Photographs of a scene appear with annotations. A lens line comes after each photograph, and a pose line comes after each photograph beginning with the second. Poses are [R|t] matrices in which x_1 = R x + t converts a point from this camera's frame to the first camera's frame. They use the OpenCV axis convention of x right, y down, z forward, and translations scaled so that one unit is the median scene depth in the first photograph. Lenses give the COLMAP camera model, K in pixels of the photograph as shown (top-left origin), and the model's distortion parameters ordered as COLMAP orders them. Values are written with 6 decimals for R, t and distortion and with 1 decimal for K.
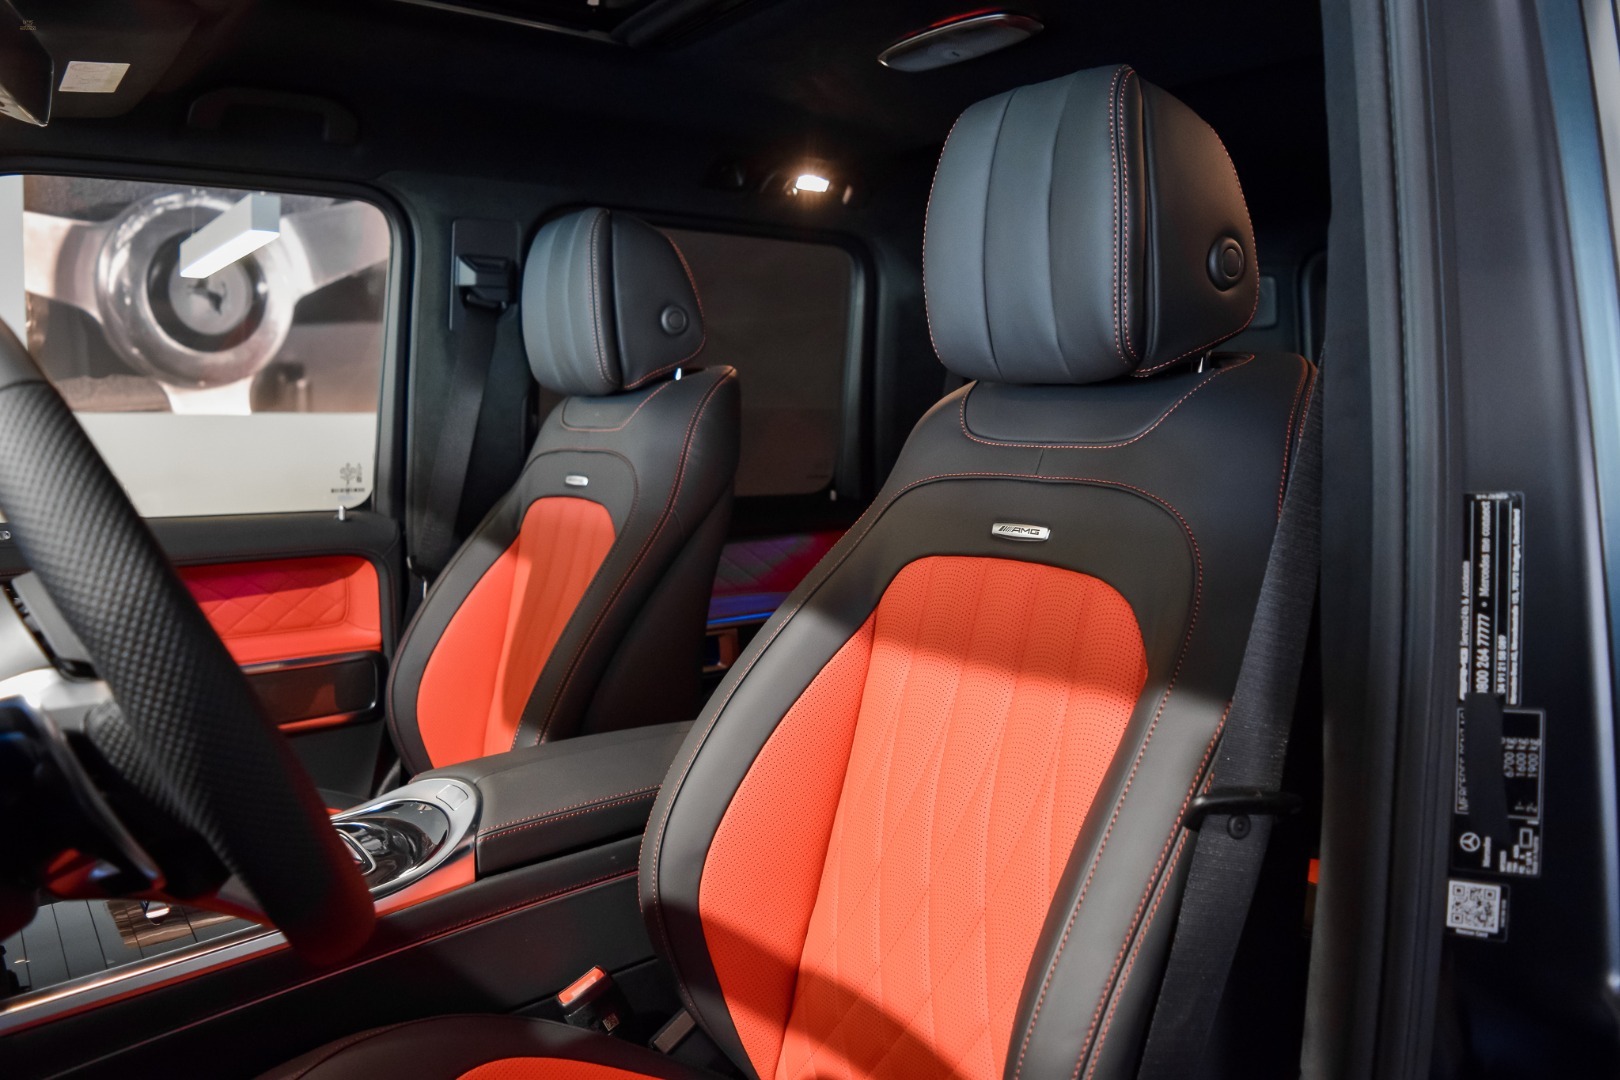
lens RADIAL K [[1244.7, 0, 789.8], [0, 1244.7, 539.7], [0, 0, 1]] dist [-0.081729, 0.003635]
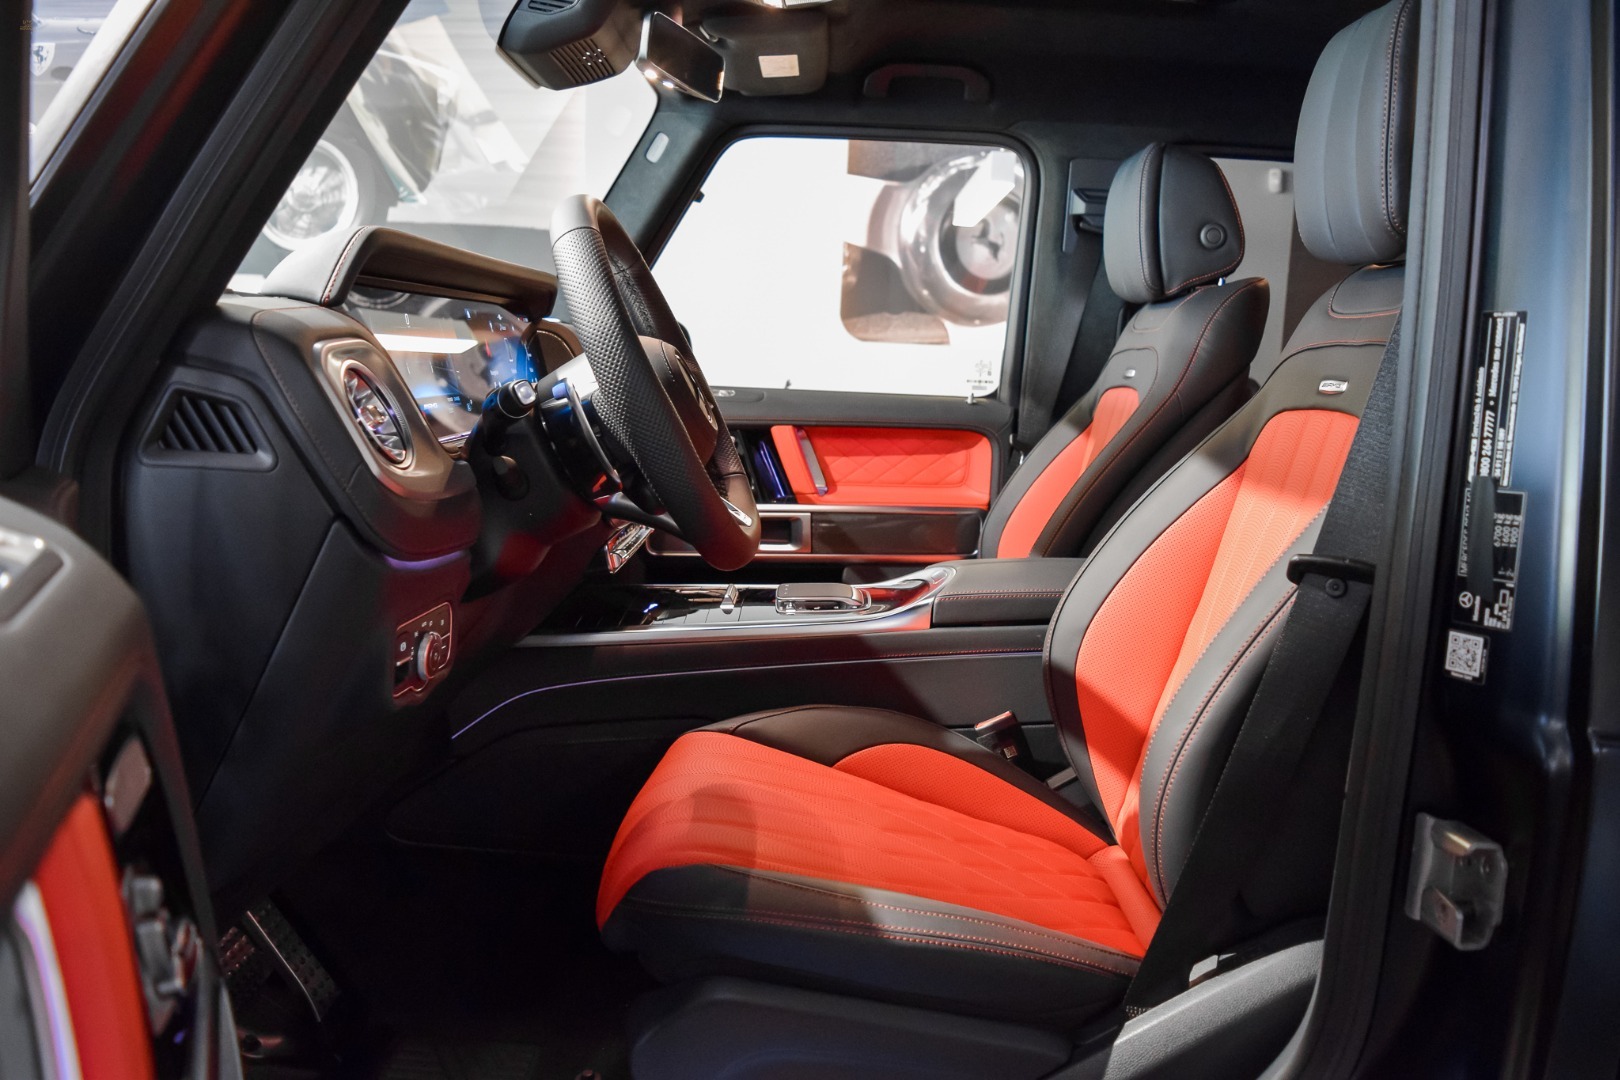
lens RADIAL K [[1244.7, 0, 789.8], [0, 1244.7, 539.7], [0, 0, 1]] dist [-0.081729, 0.003635]
pose [[0.802455, 0.113505, -0.585818, 0.724134], [-0.095573, 0.993516, 0.061583, 0.179677], [0.589009, 0.006570, 0.808100, -0.390124]]
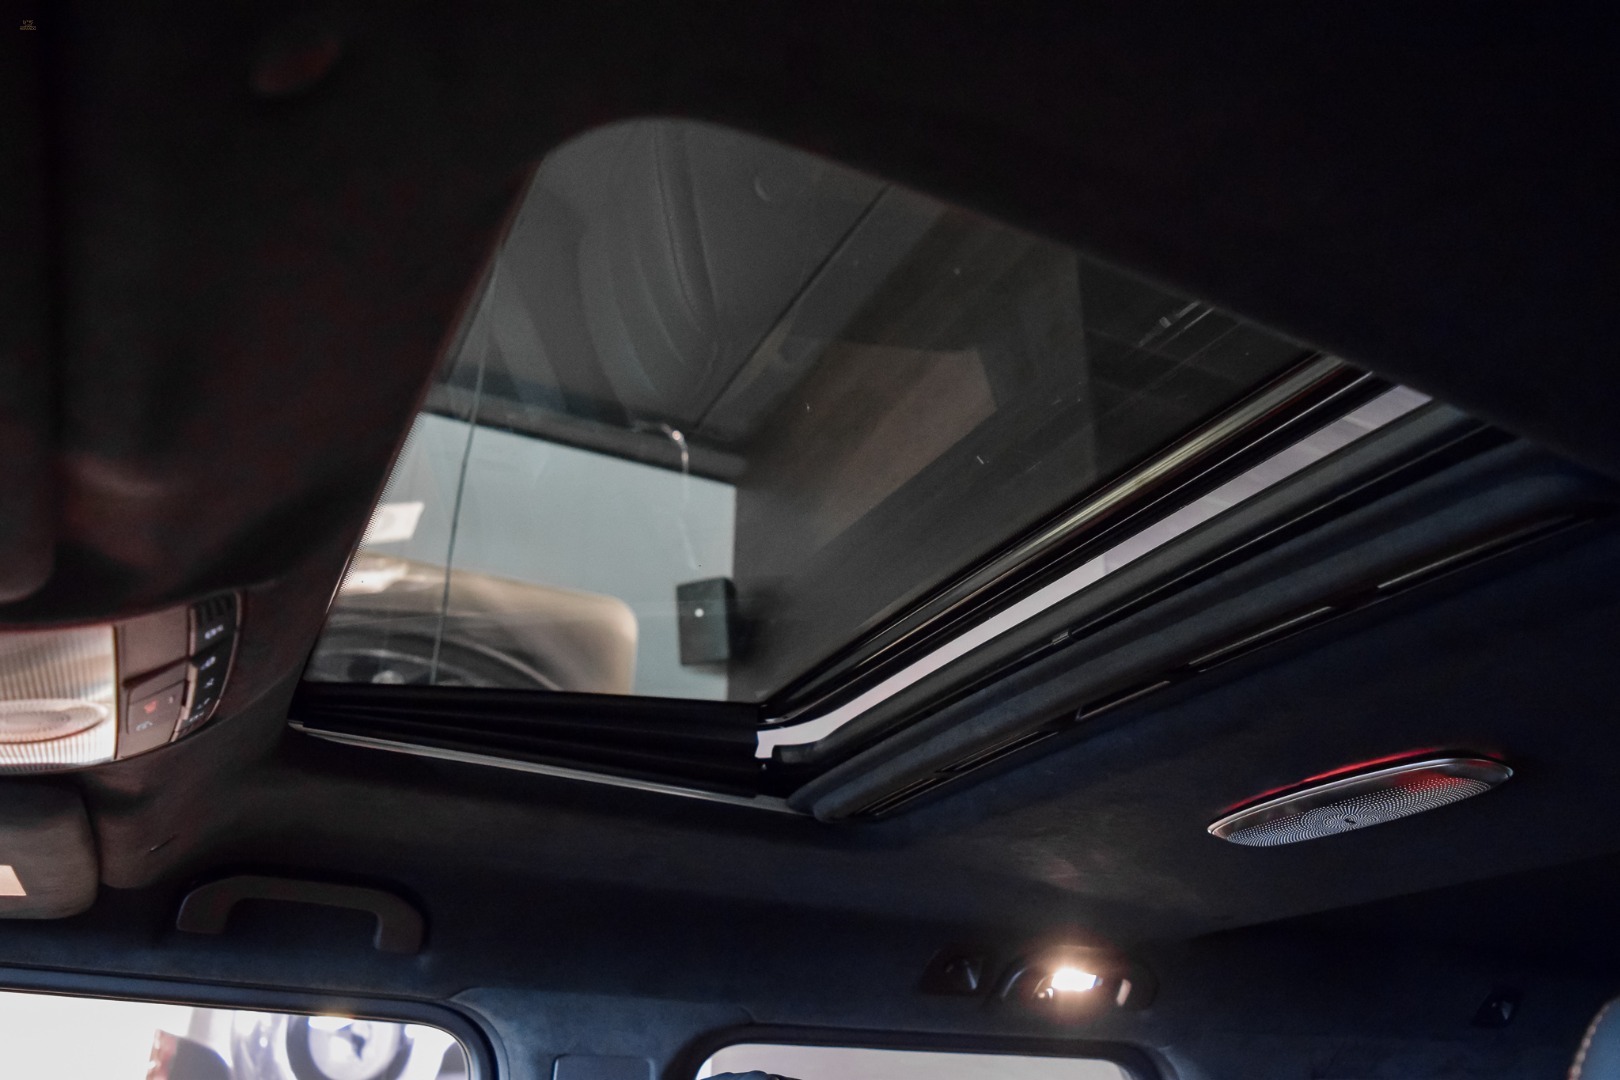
lens RADIAL K [[1244.7, 0, 789.8], [0, 1244.7, 539.7], [0, 0, 1]] dist [-0.081729, 0.003635]
pose [[0.988946, -0.055129, -0.137648, -0.105100], [-0.025920, 0.849749, -0.526550, -0.426215], [0.145994, 0.524297, 0.838927, 0.856111]]
